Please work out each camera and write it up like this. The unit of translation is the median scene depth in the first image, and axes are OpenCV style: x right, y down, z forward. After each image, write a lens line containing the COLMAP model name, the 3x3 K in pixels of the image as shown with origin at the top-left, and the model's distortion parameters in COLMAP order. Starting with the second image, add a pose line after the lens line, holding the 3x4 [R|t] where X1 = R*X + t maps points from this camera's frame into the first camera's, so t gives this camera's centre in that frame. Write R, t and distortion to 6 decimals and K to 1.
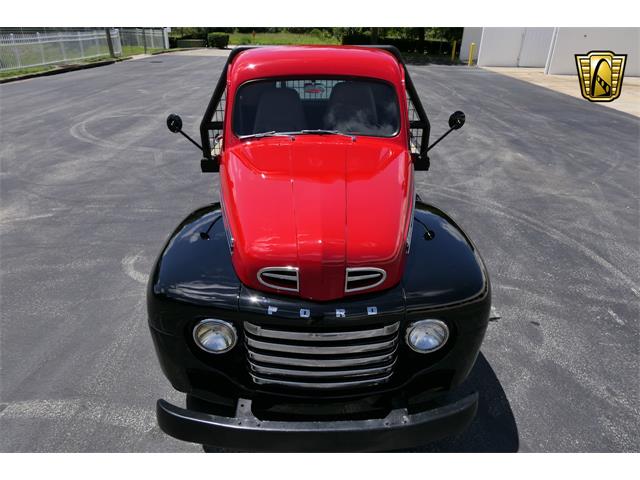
lens RADIAL K [[485.5, 0, 320.0], [0, 485.5, 240.0], [0, 0, 1]] dist [-0.009341, -0.005412]
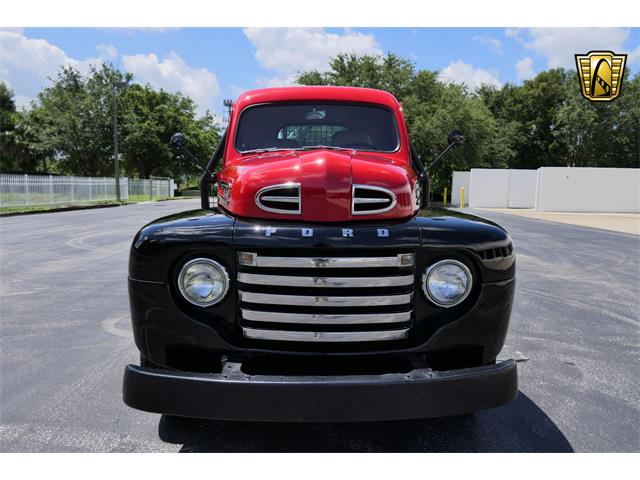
lens RADIAL K [[501.1, 0, 320.1], [0, 501.1, 248.9], [0, 0, 1]] dist [-0.011399, -0.003435]
pose [[0.999967, -0.004822, 0.006596, -0.008386], [0.006899, 0.930822, -0.365409, 0.296573], [-0.004377, 0.365442, 0.930824, 0.090565]]
